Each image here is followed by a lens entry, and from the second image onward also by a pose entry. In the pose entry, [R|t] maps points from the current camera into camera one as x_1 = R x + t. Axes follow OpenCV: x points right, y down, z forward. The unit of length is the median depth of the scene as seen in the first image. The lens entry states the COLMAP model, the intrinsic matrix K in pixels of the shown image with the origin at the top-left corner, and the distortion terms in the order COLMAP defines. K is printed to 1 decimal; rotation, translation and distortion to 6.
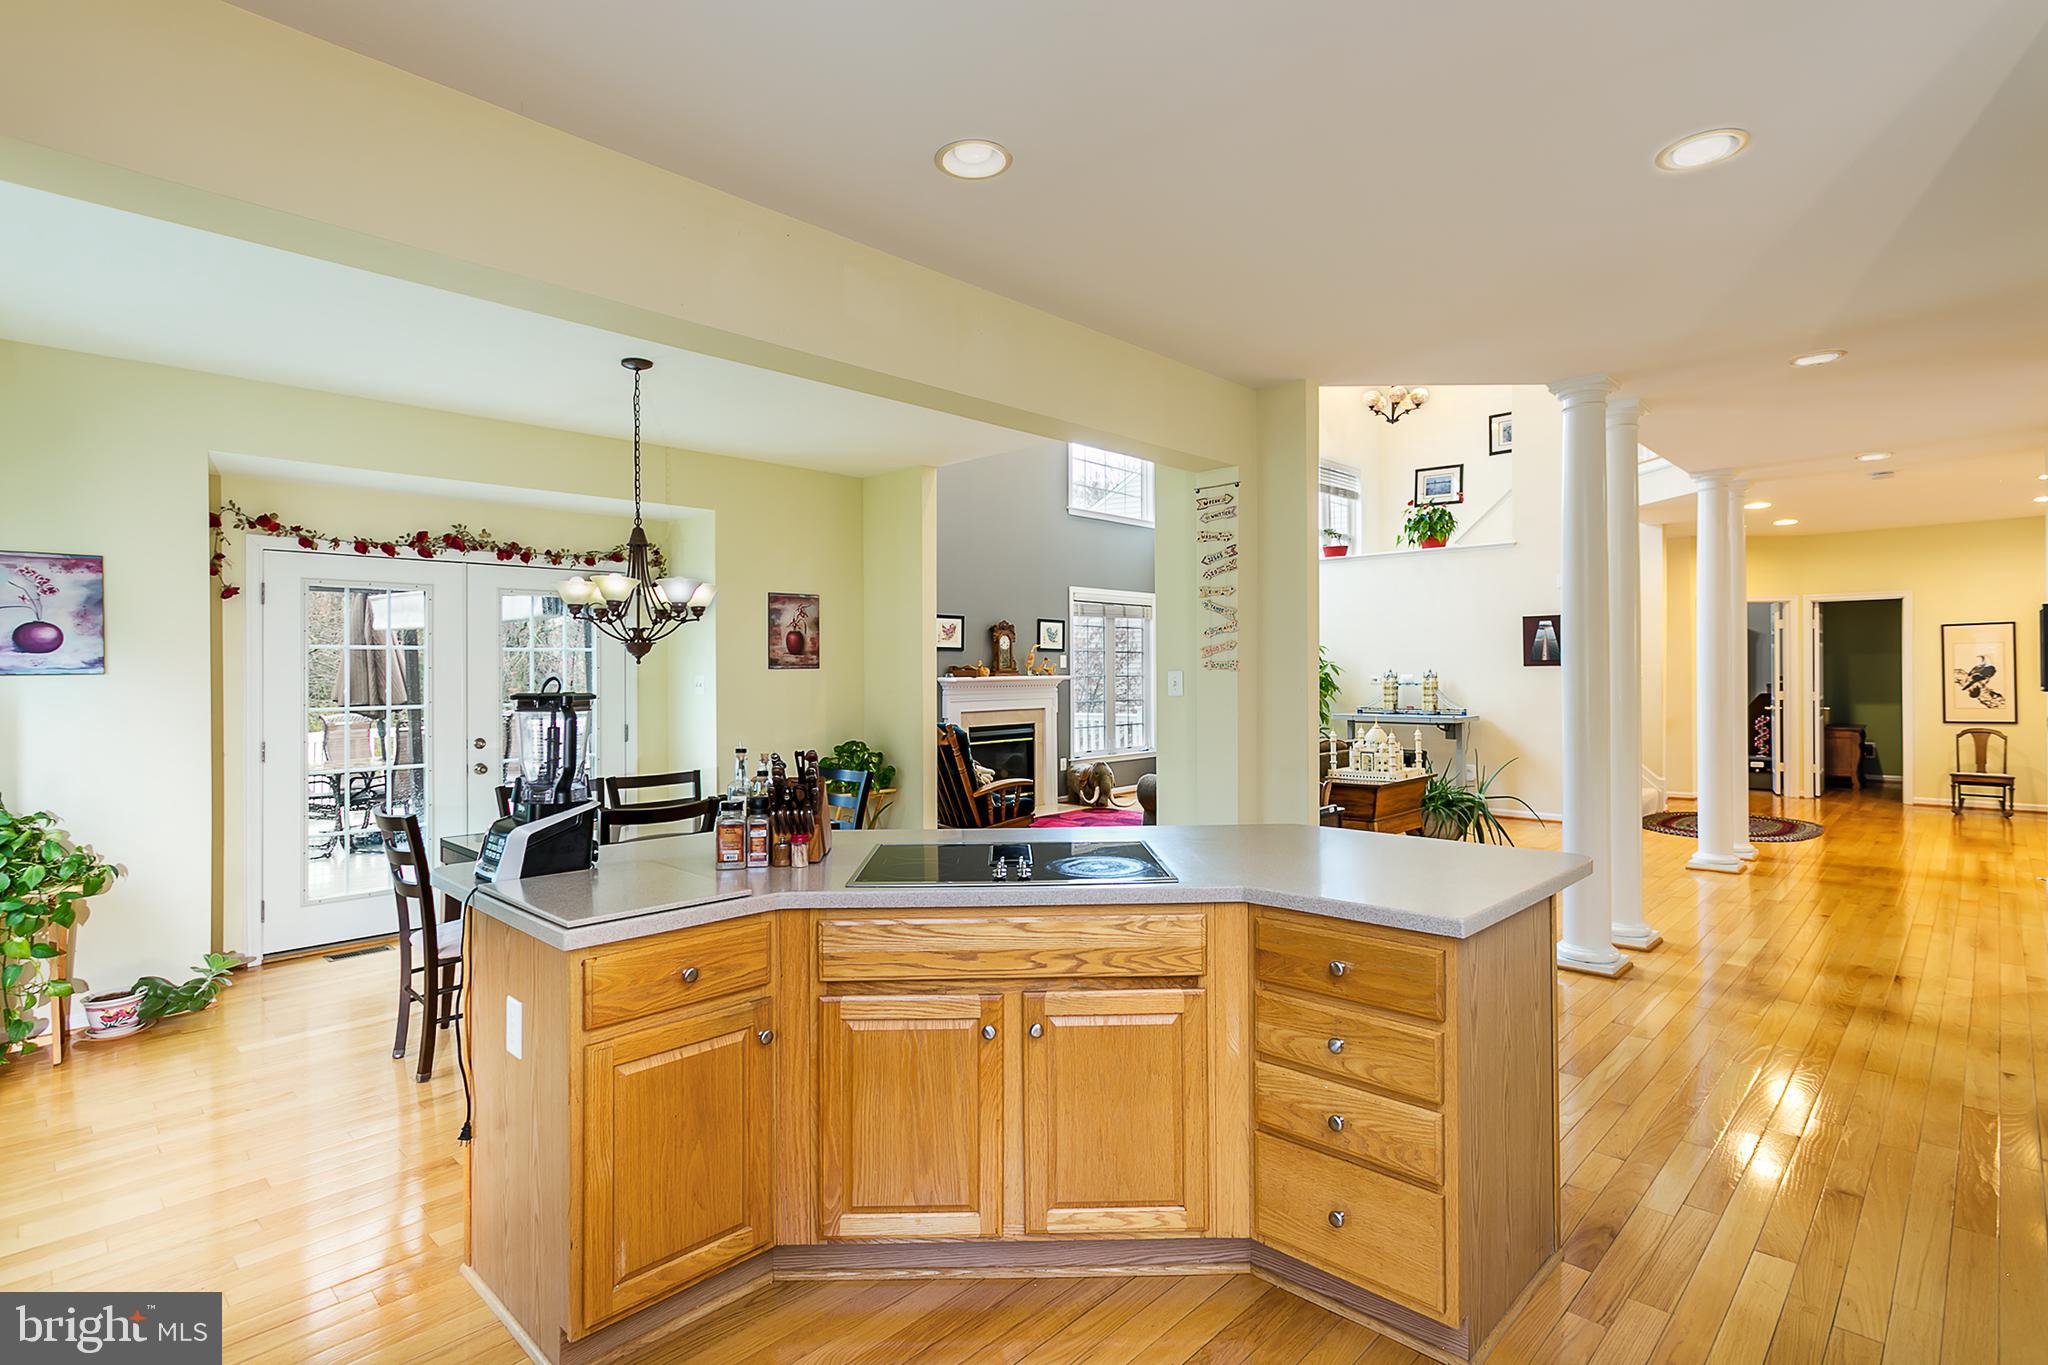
lens RADIAL K [[1009.0, 0, 1001.5], [0, 1009.0, 679.4], [0, 0, 1]] dist [0.000452, 0.000239]
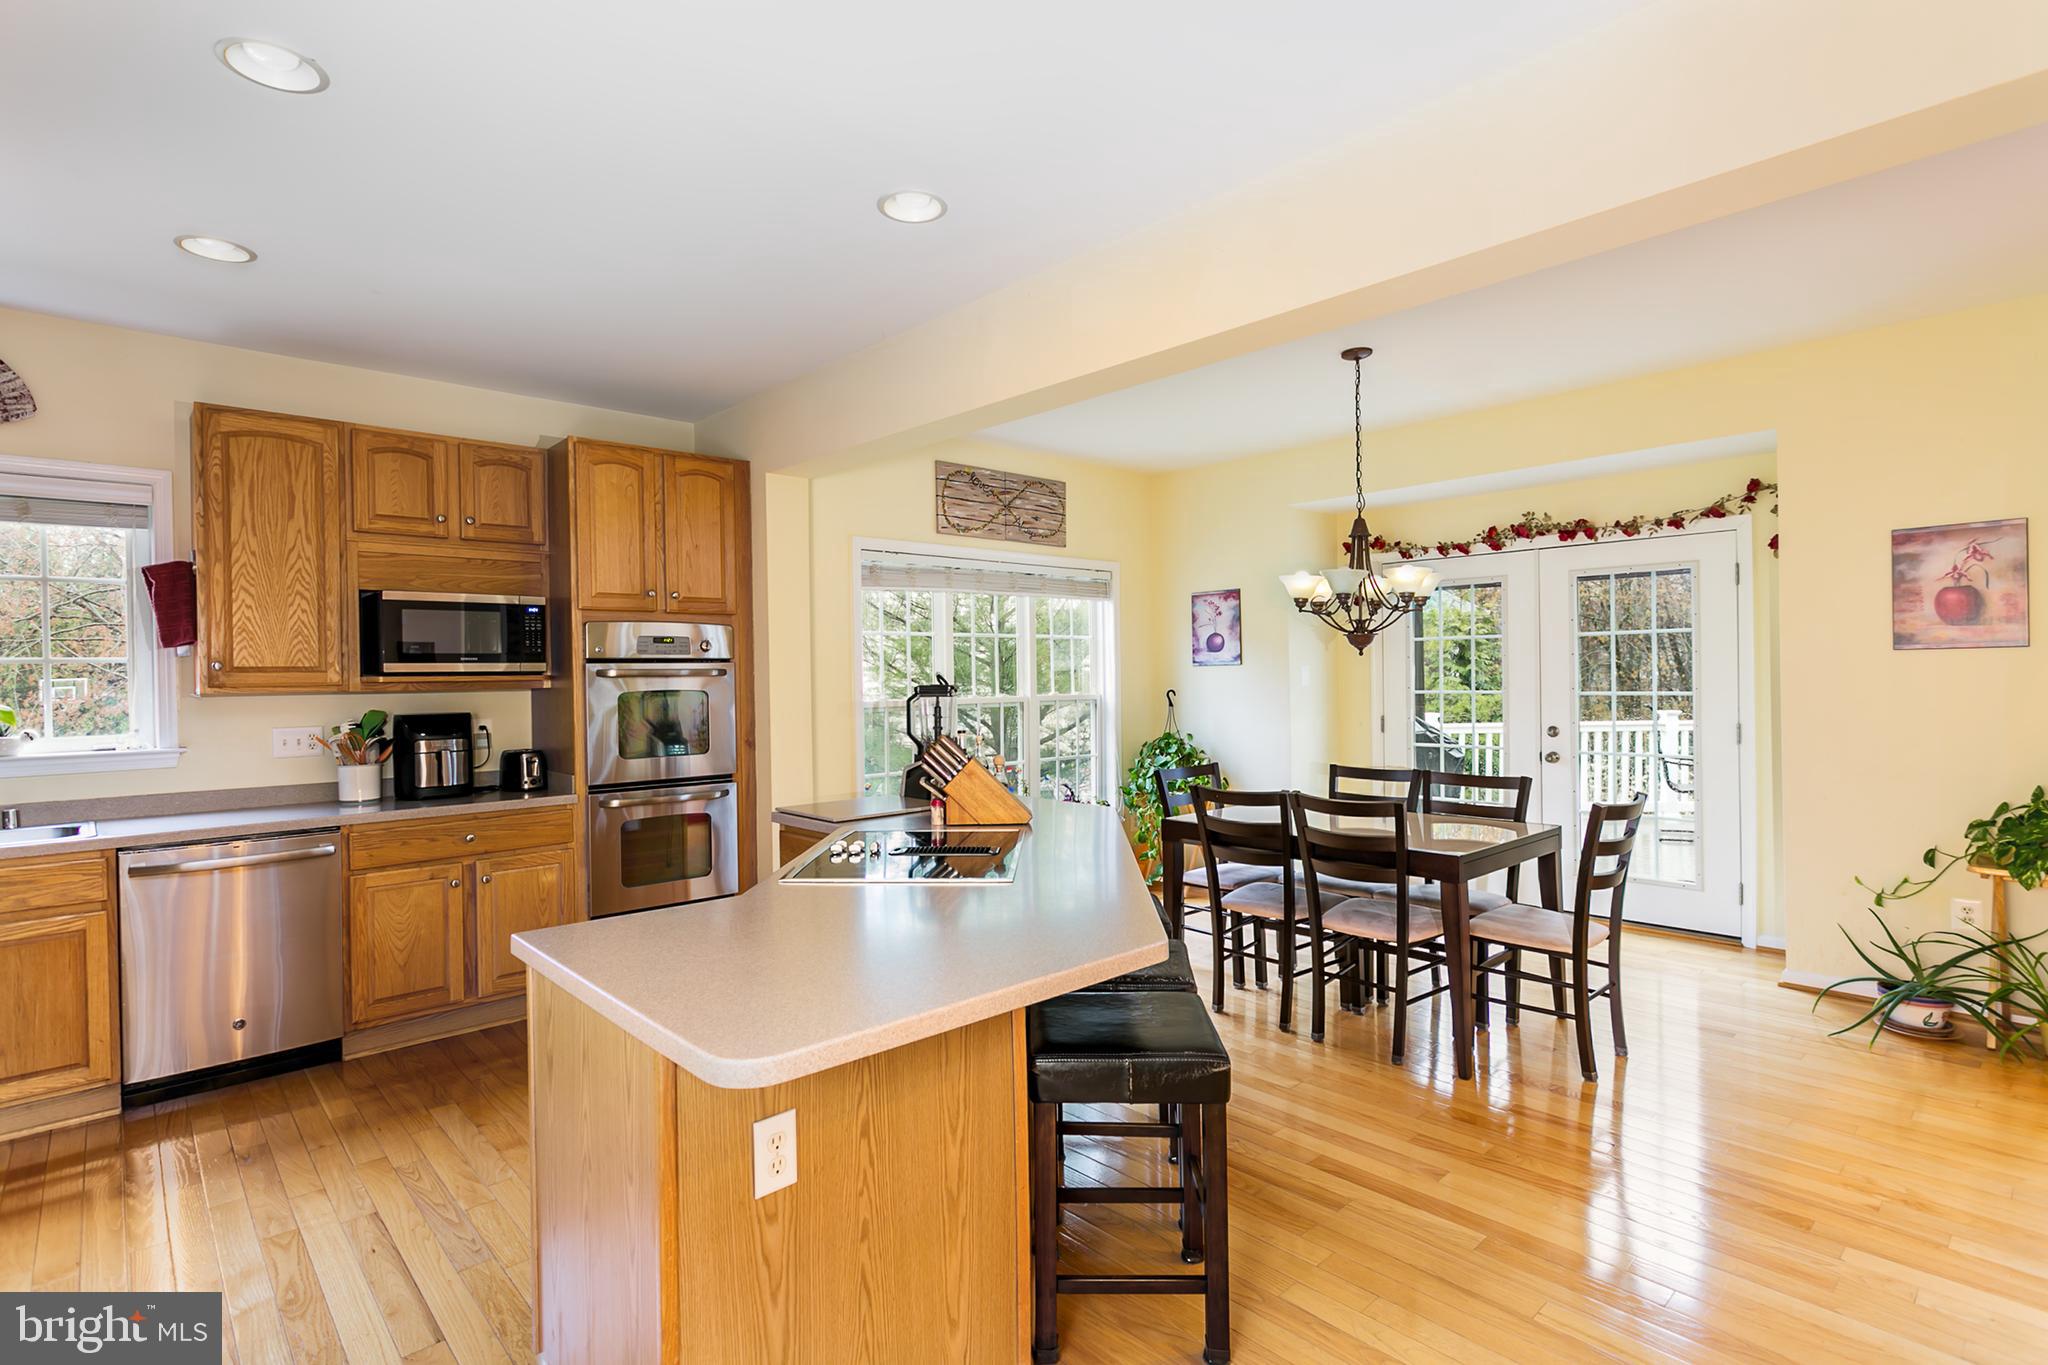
lens RADIAL K [[1009.0, 0, 1001.5], [0, 1009.0, 679.4], [0, 0, 1]] dist [0.000452, 0.000239]
pose [[-0.060107, 0.016404, -0.998057, 0.477165], [0.009711, 0.999827, 0.015849, -0.007806], [0.998145, -0.008740, -0.060256, 0.512460]]
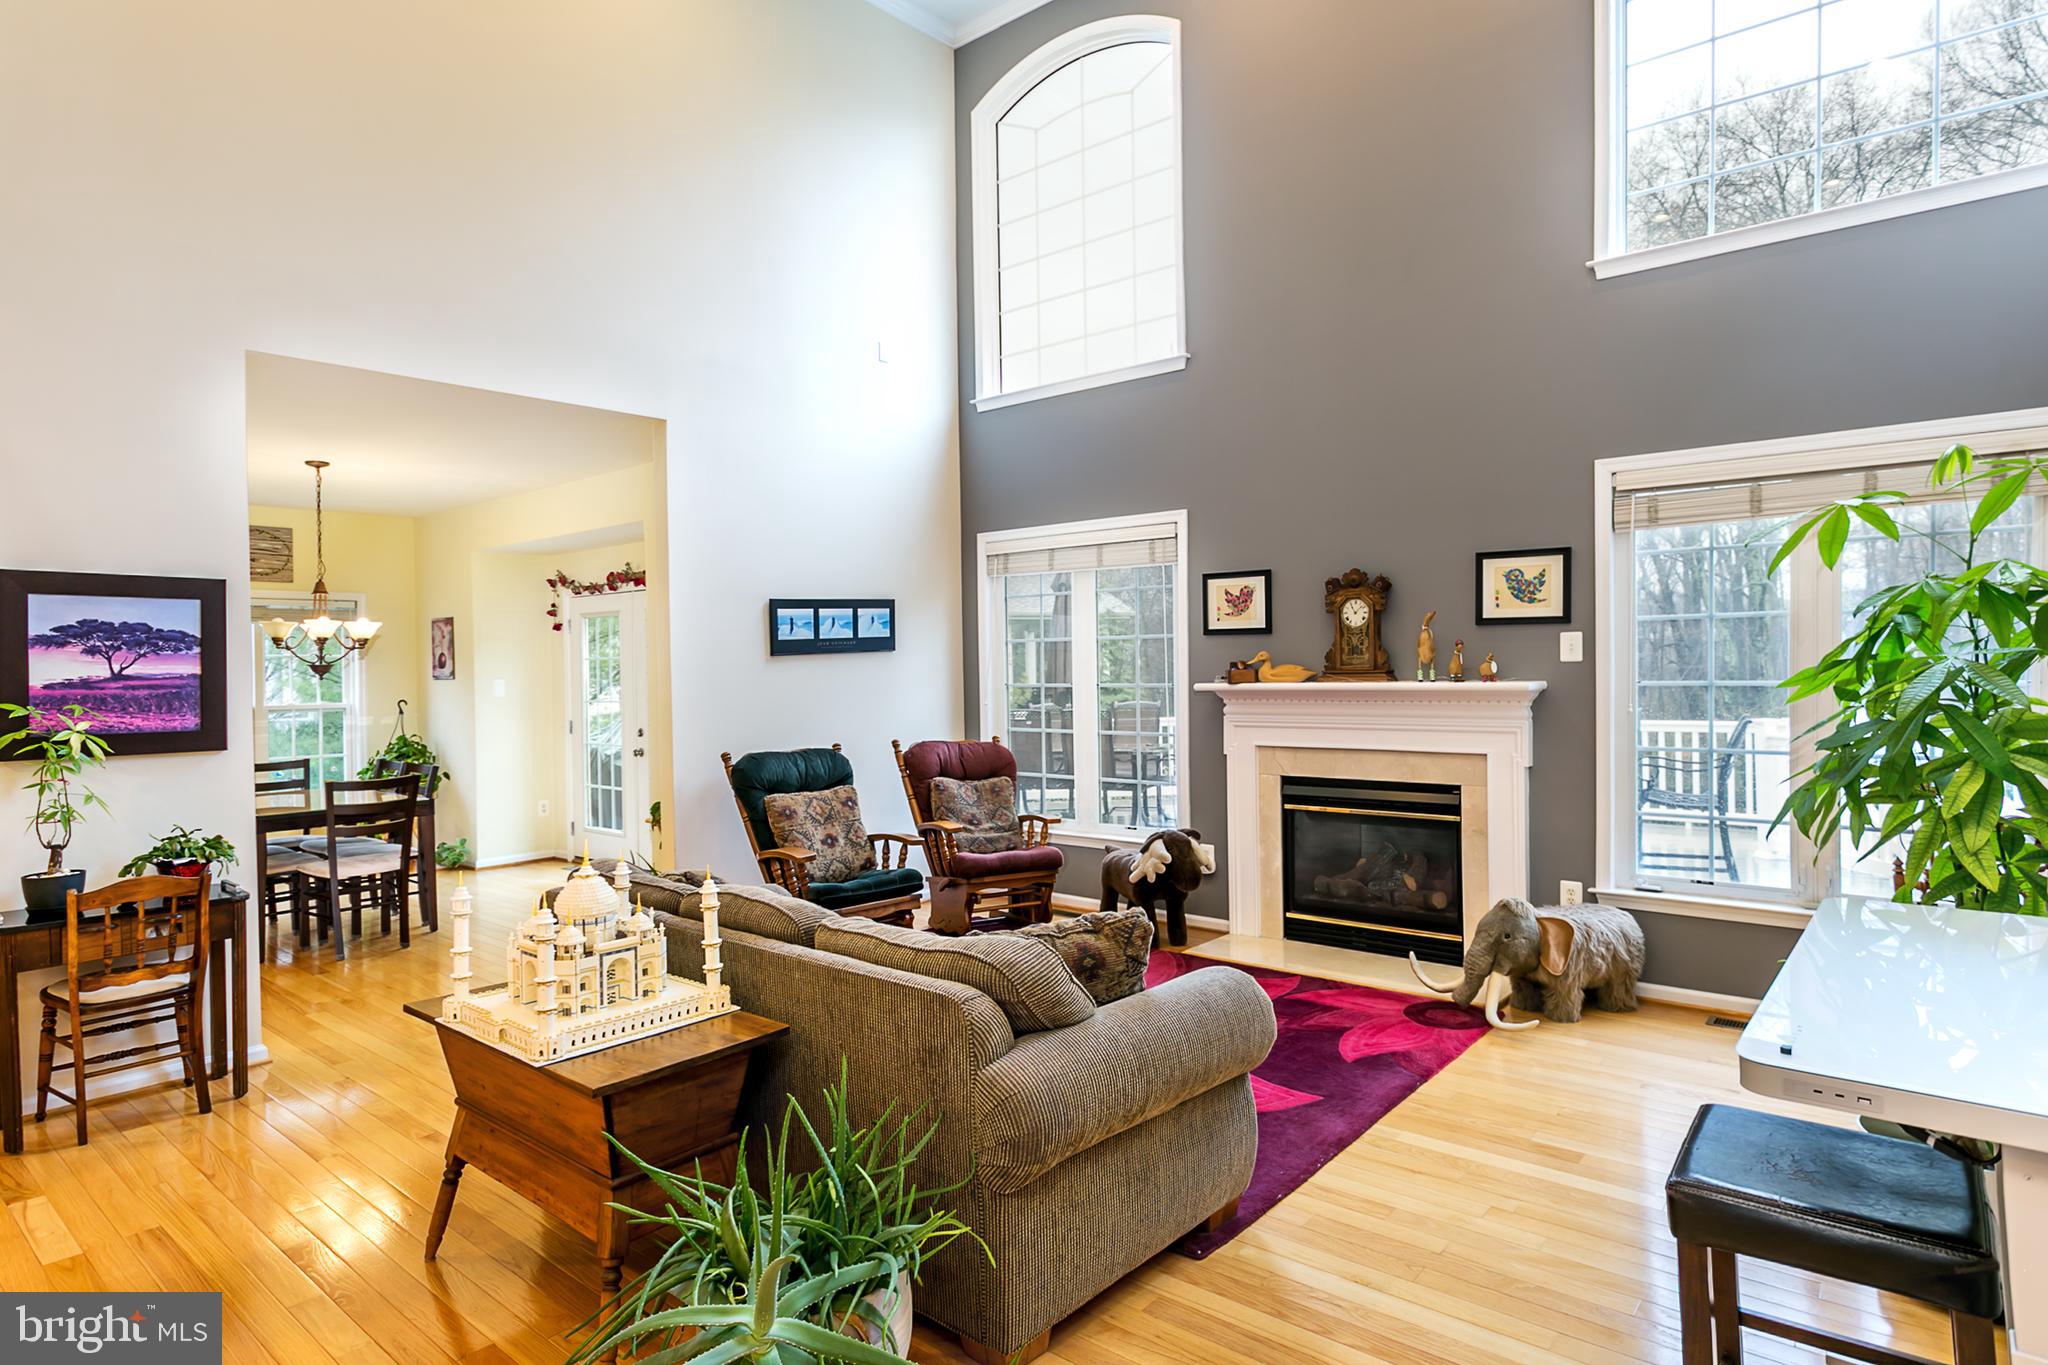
lens RADIAL K [[1172.7, 0, 1026.1], [0, 1172.7, 671.3], [0, 0, 1]] dist [-0.001236, -0.000042]
pose [[0.065430, 0.014154, -0.997757, 0.954727], [0.009466, 0.999846, 0.014804, -0.030314], [0.997812, -0.010413, 0.065286, 1.350569]]
